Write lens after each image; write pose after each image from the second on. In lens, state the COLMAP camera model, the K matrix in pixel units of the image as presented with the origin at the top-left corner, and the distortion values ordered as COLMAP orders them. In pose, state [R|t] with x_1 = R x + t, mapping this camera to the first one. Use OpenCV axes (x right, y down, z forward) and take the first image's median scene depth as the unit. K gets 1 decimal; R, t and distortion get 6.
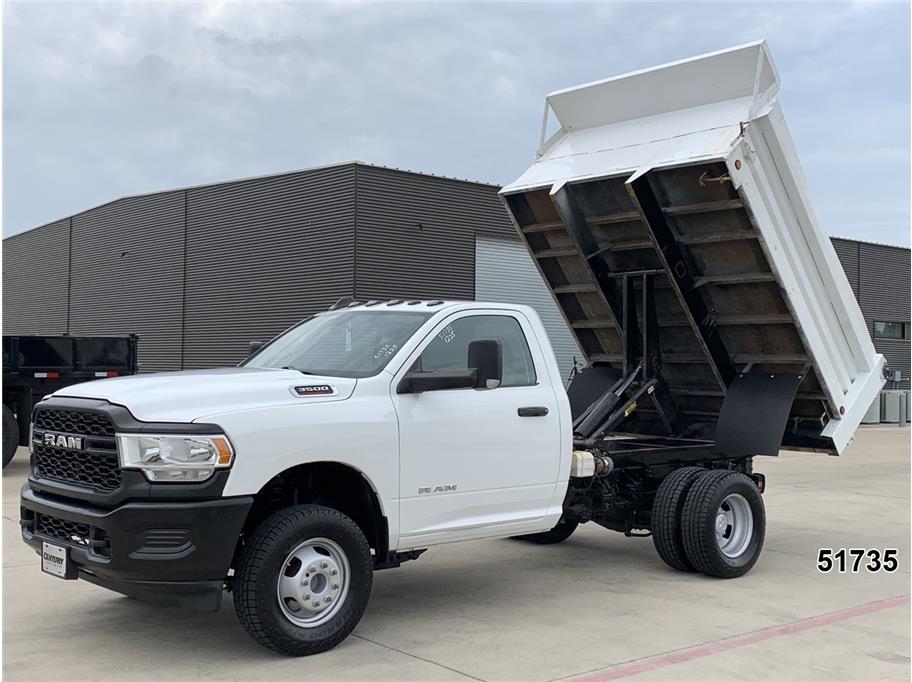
lens RADIAL K [[1143.2, 0, 540.3], [0, 1143.2, 340.1], [0, 0, 1]] dist [0.168509, -0.003177]
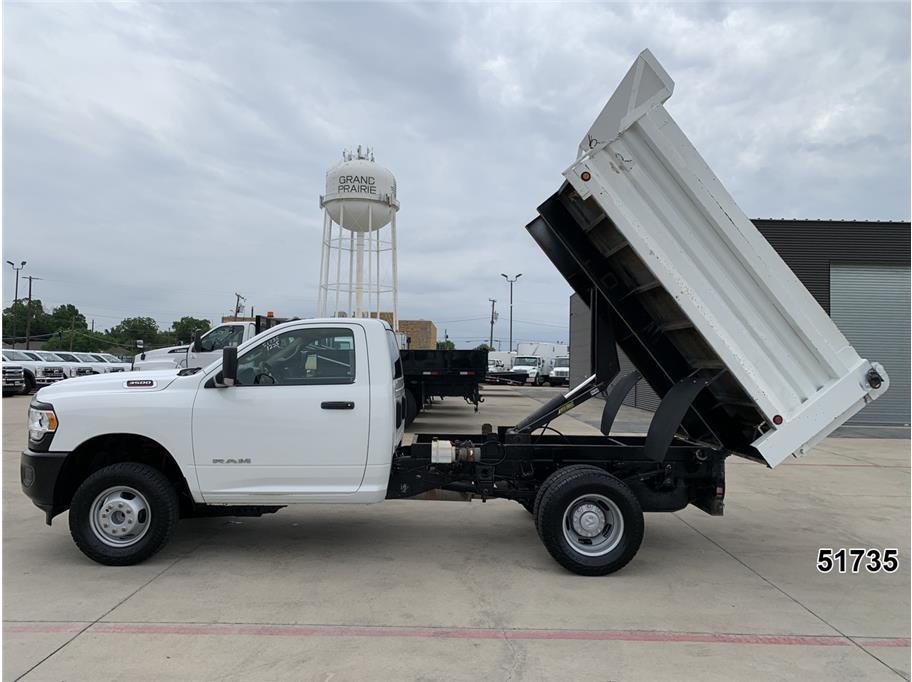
lens RADIAL K [[739.2, 0, 456.0], [0, 739.2, 341.0], [0, 0, 1]] dist [0.040228, -0.008426]
pose [[0.734673, -0.018301, -0.678174, 0.646523], [0.007157, 0.999790, -0.019227, 0.009941], [0.678383, 0.009272, 0.734650, 0.519194]]
